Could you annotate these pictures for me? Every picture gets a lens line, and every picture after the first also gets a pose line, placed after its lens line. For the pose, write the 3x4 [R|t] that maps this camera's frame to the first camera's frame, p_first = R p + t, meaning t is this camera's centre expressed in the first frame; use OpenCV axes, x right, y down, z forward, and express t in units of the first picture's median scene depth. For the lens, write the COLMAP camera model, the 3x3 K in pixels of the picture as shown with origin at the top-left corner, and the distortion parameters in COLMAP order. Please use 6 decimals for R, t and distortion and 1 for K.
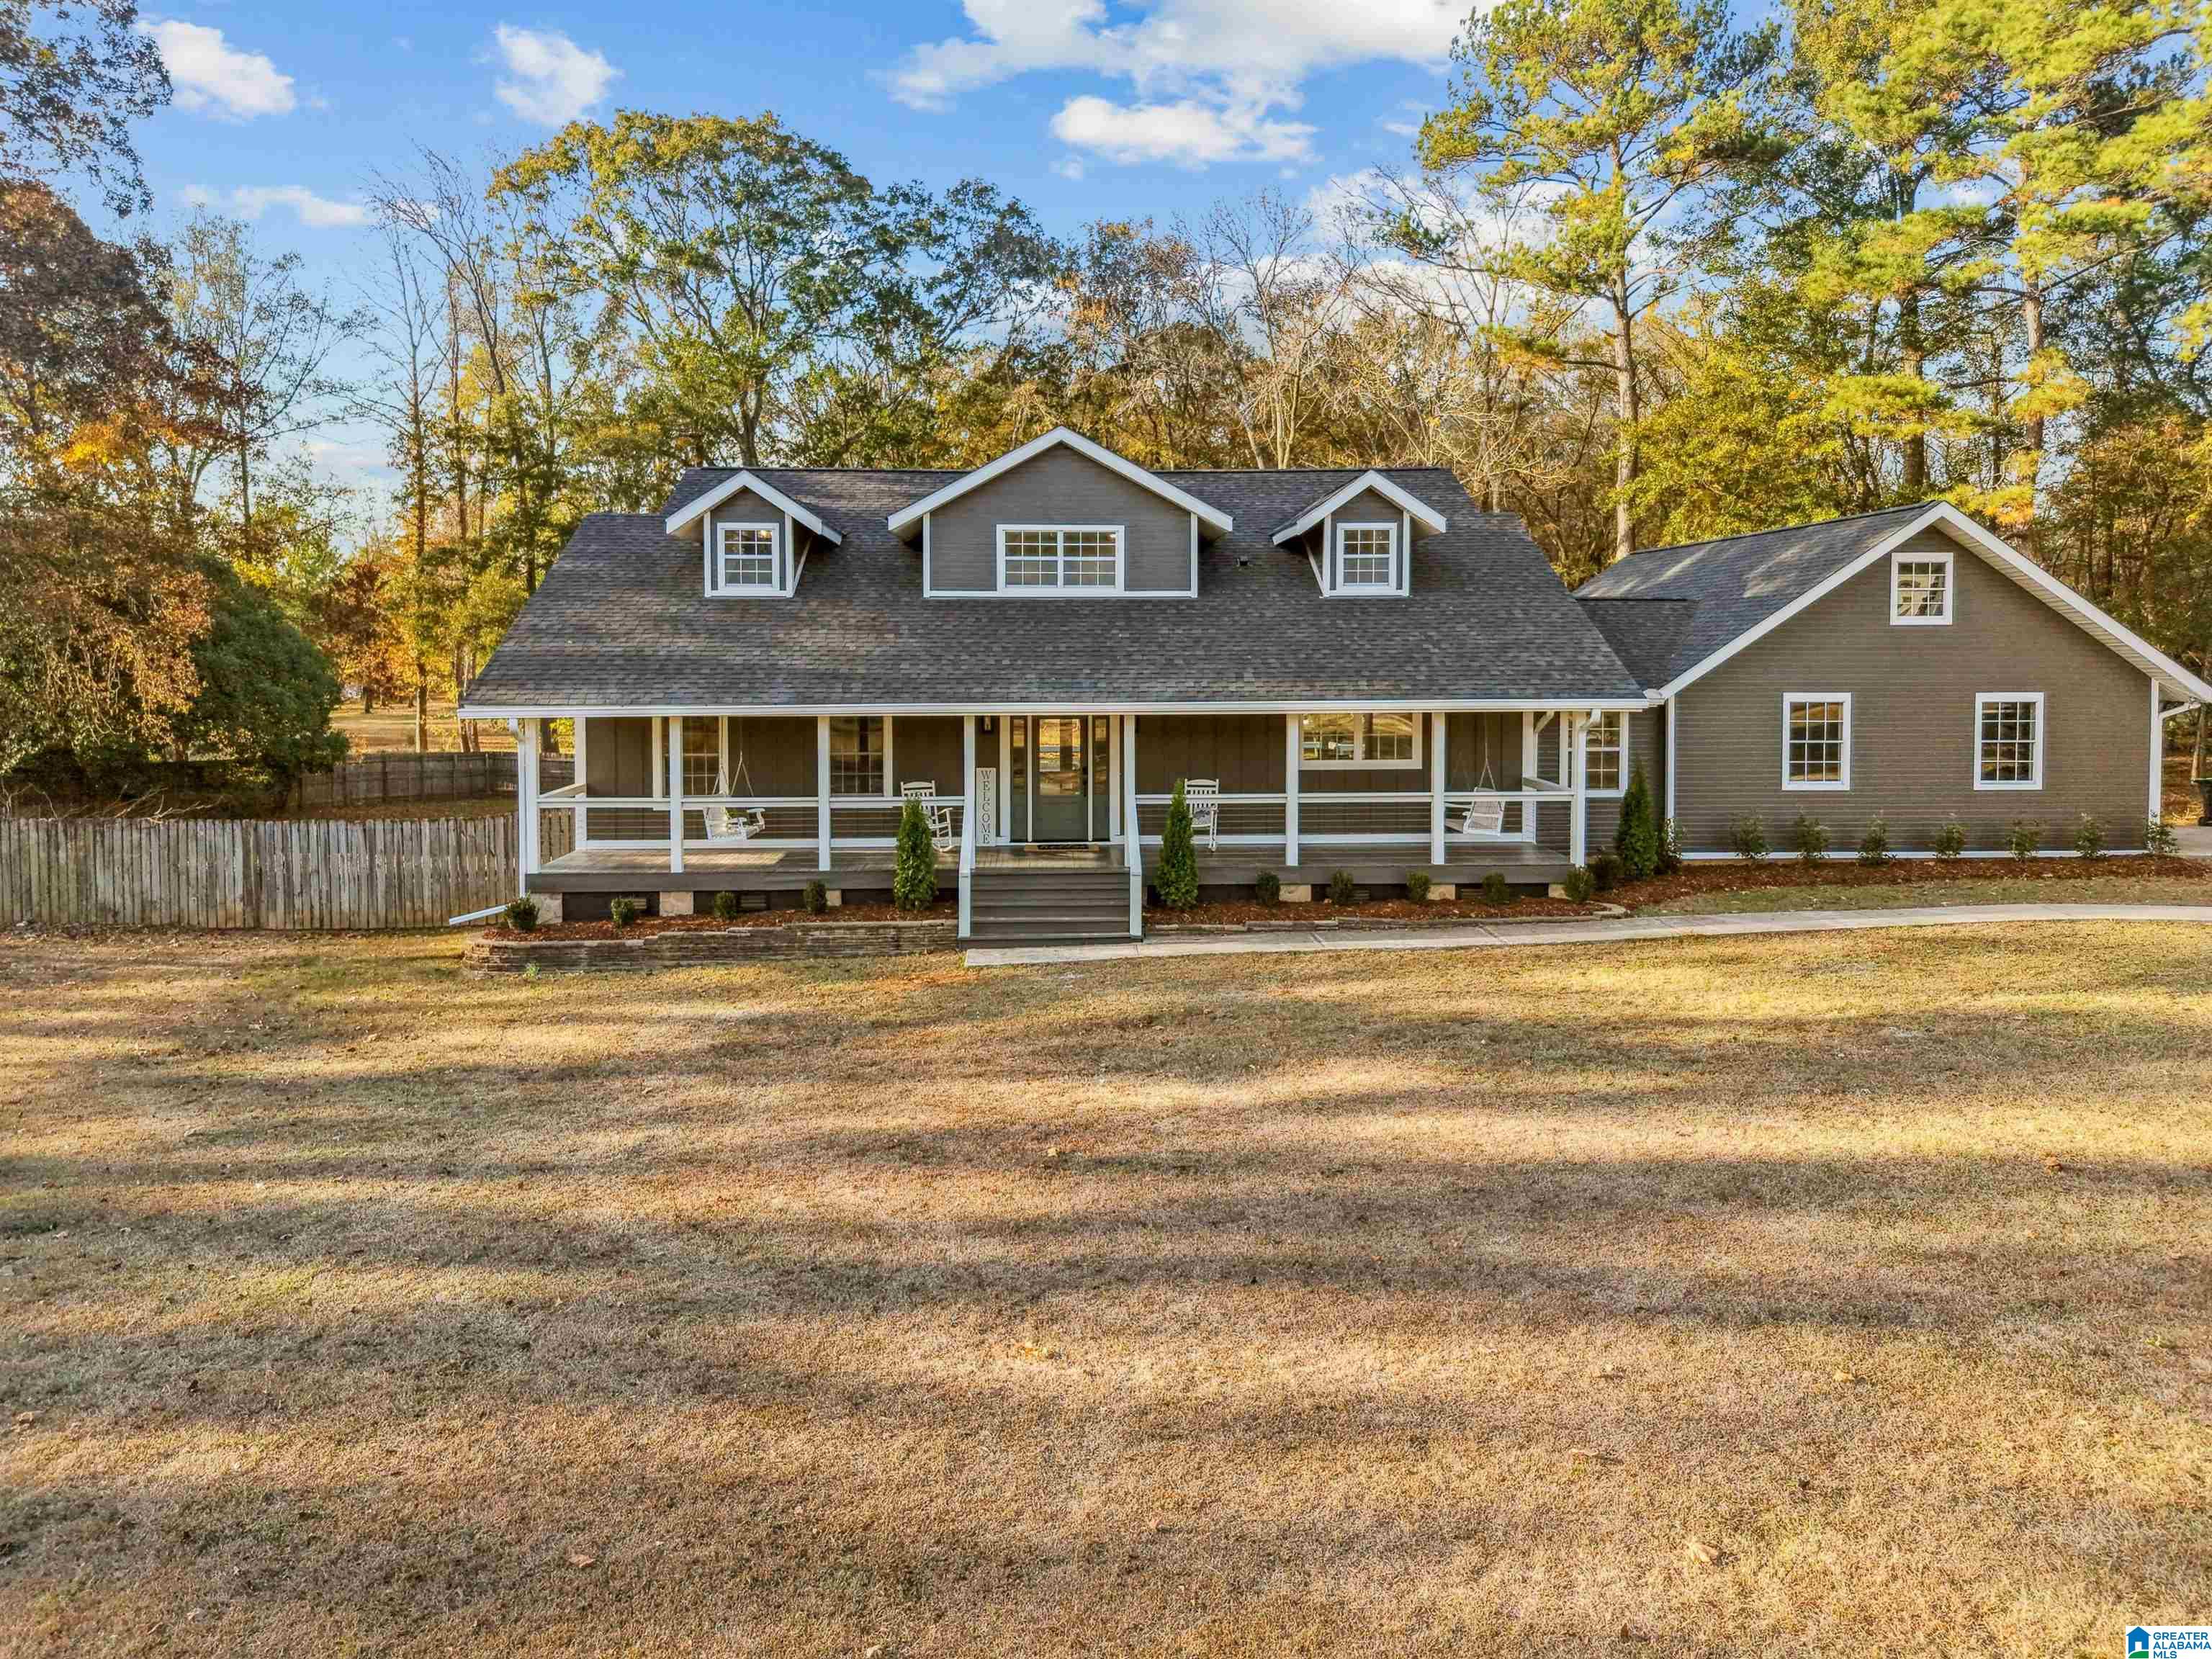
lens RADIAL K [[1528.0, 0, 1050.5], [0, 1528.0, 860.7], [0, 0, 1]] dist [-0.031562, -0.000361]
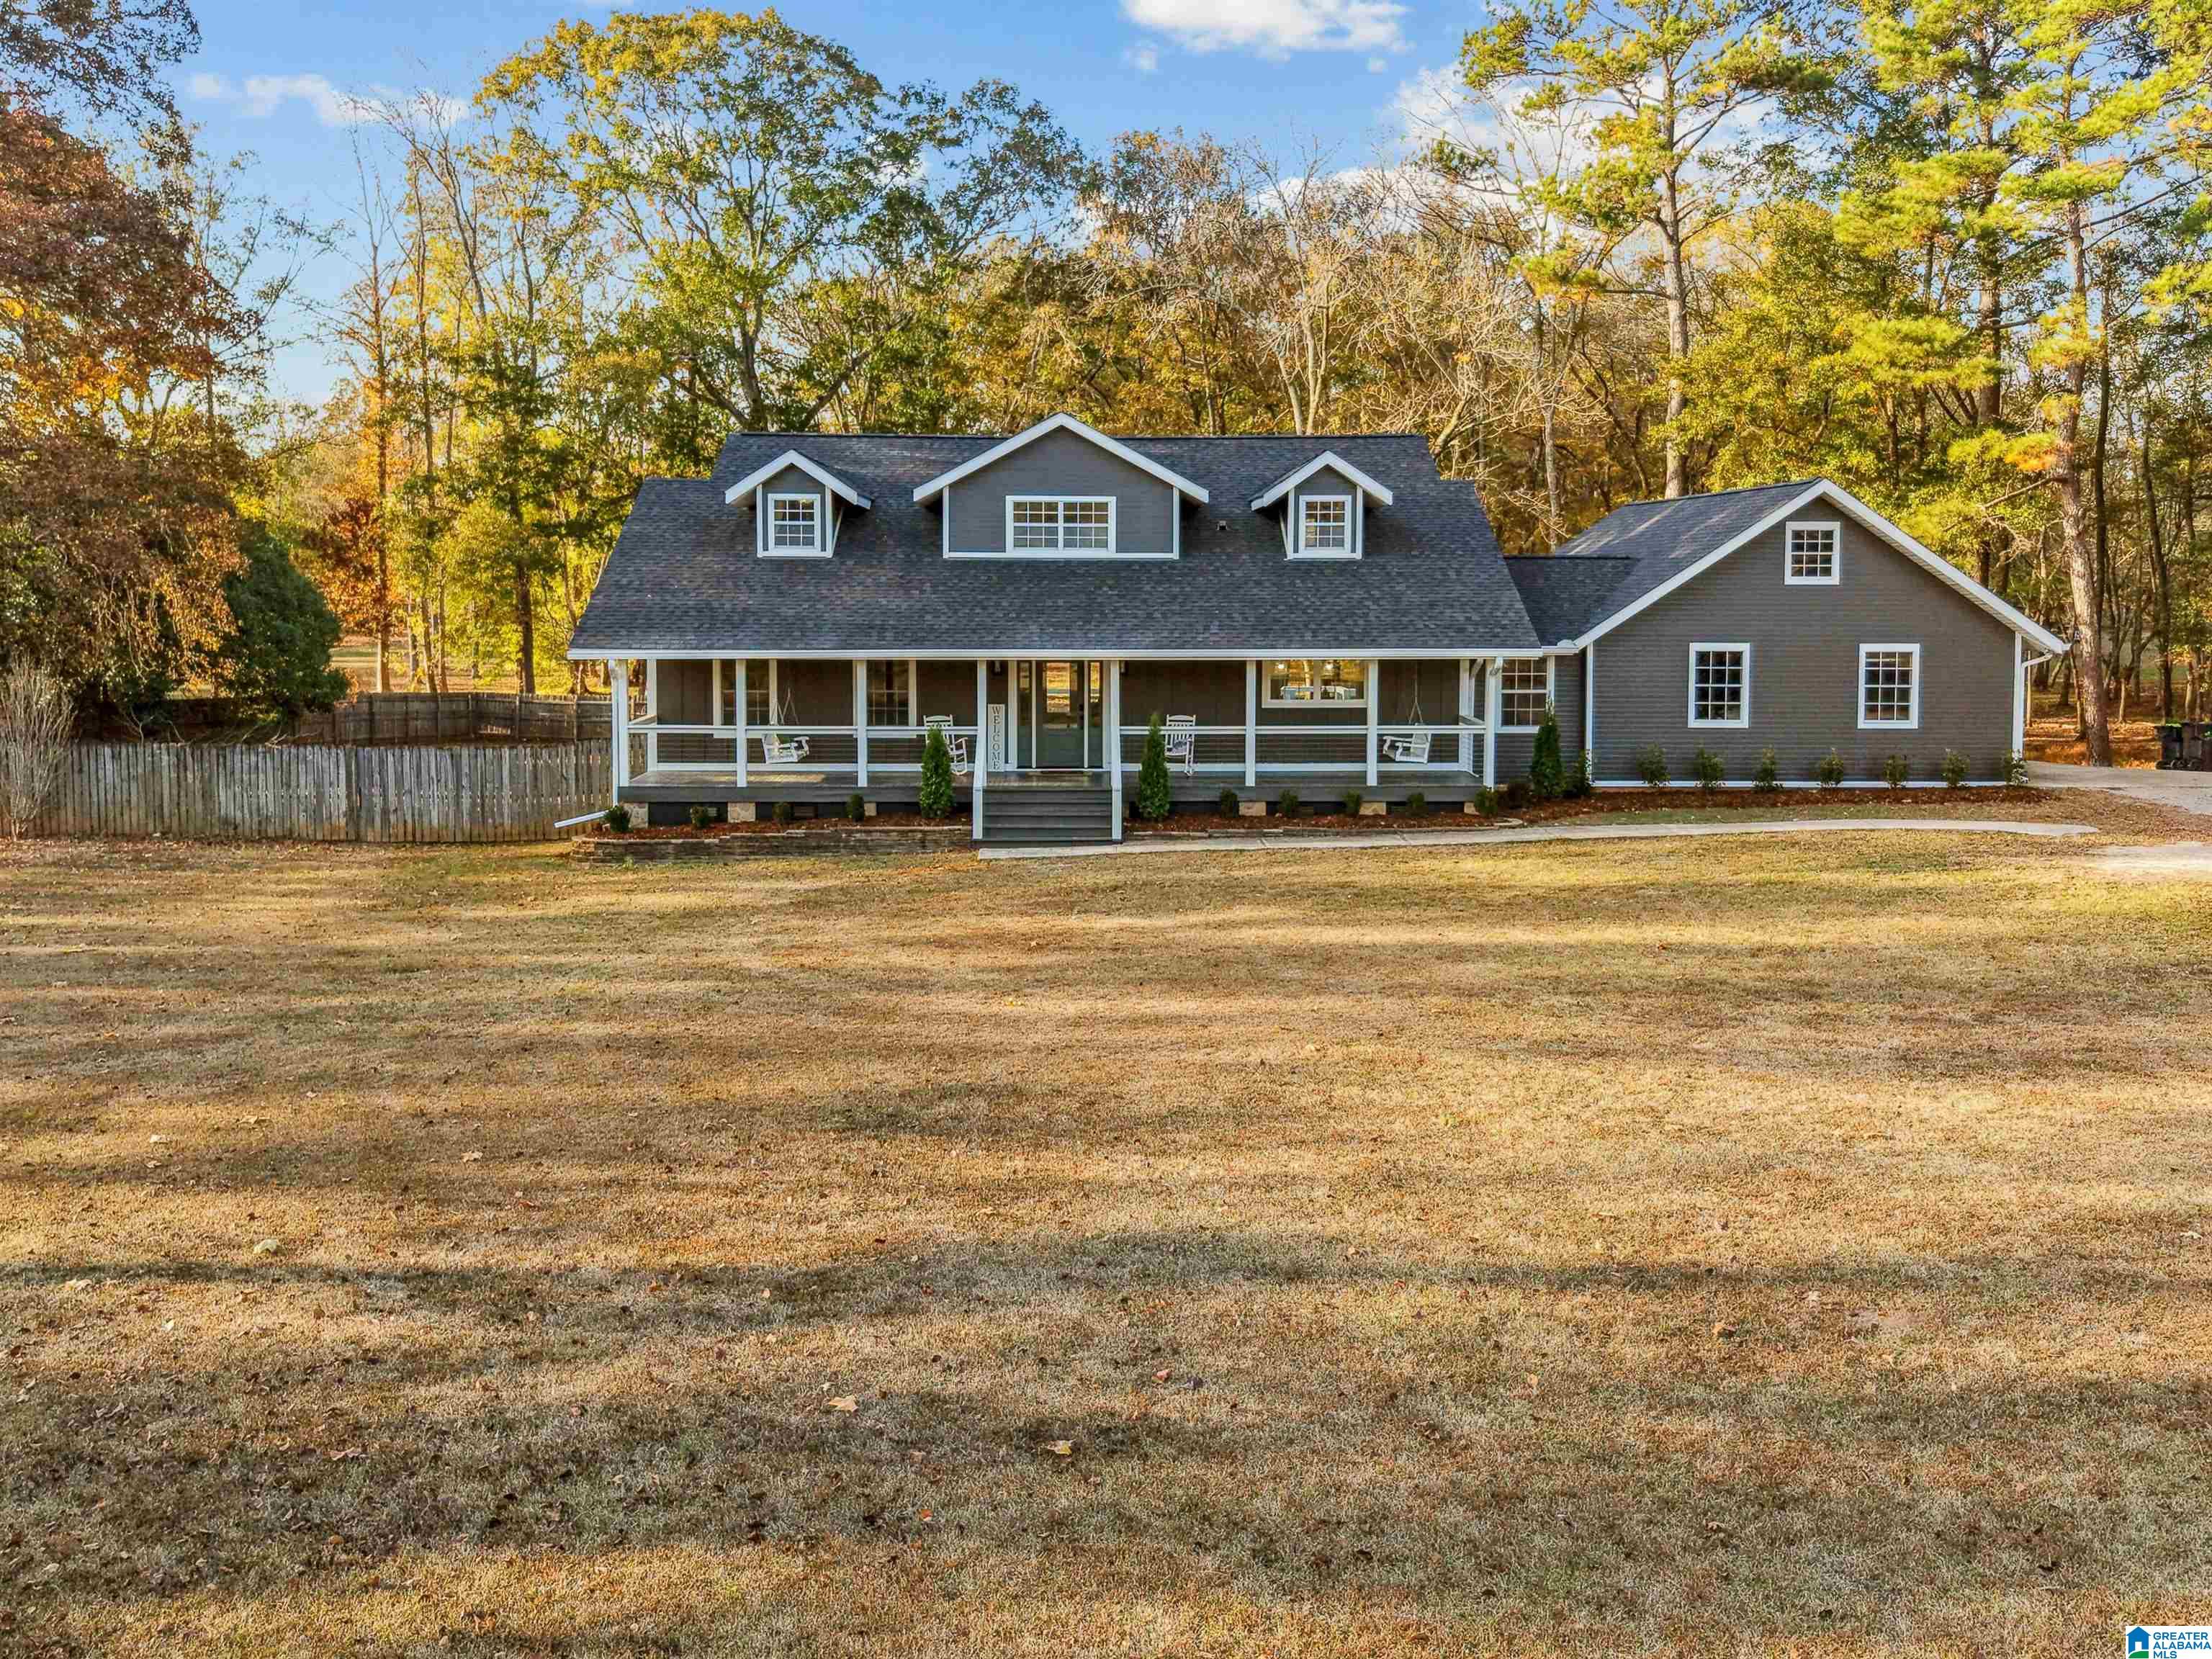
lens RADIAL K [[1595.3, 0, 1106.0], [0, 1595.3, 829.5], [0, 0, 1]] dist [0.000486, -0.038736]
pose [[0.999709, 0.003766, 0.023828, 0.013369], [-0.004048, 0.999922, 0.011796, 0.020928], [-0.023782, -0.011889, 0.999646, -0.231521]]
